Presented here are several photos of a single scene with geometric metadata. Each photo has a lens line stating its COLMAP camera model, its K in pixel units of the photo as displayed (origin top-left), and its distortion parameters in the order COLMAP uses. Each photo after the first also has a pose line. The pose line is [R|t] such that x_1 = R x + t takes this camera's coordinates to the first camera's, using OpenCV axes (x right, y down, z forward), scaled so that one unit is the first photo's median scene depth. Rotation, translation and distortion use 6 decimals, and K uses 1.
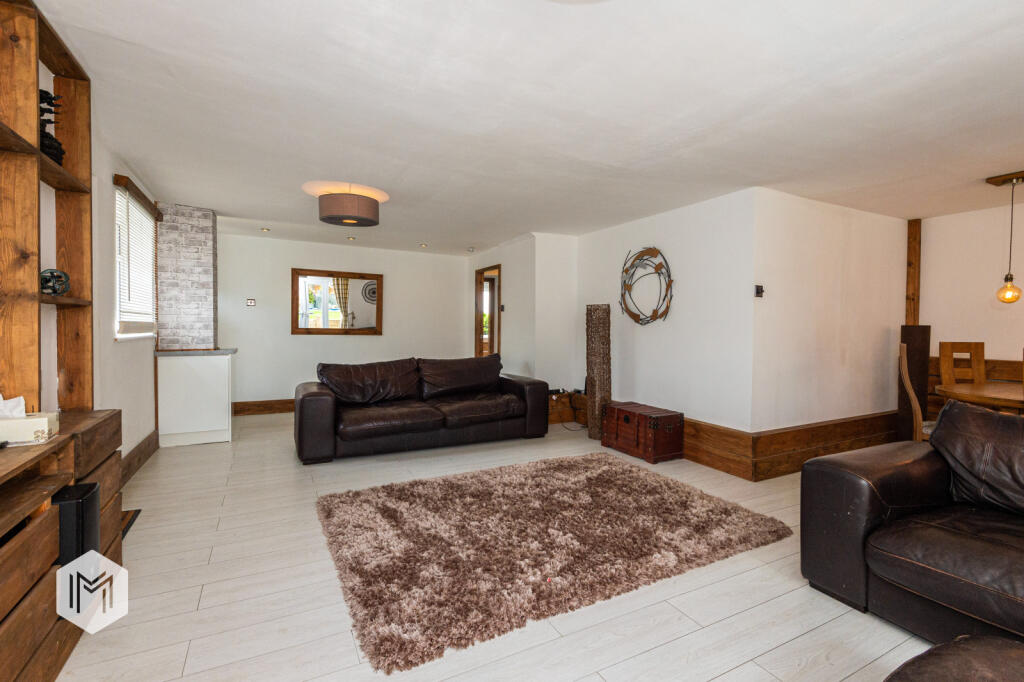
lens RADIAL K [[467.7, 0, 512.0], [0, 467.7, 341.0], [0, 0, 1]] dist [0.019993, -0.000049]
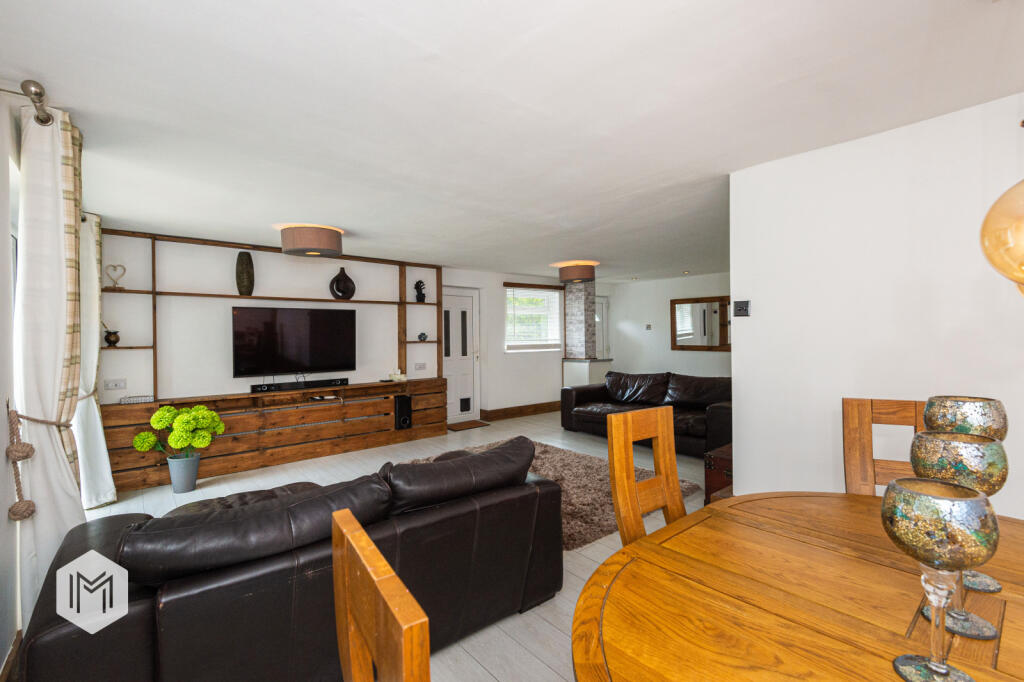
lens RADIAL K [[452.9, 0, 504.7], [0, 452.9, 340.5], [0, 0, 1]] dist [0.019547, -0.000204]
pose [[0.206401, -0.002696, -0.978464, 0.925884], [-0.014546, 0.999877, -0.005824, -0.036039], [0.978359, 0.015434, 0.206336, 0.385348]]
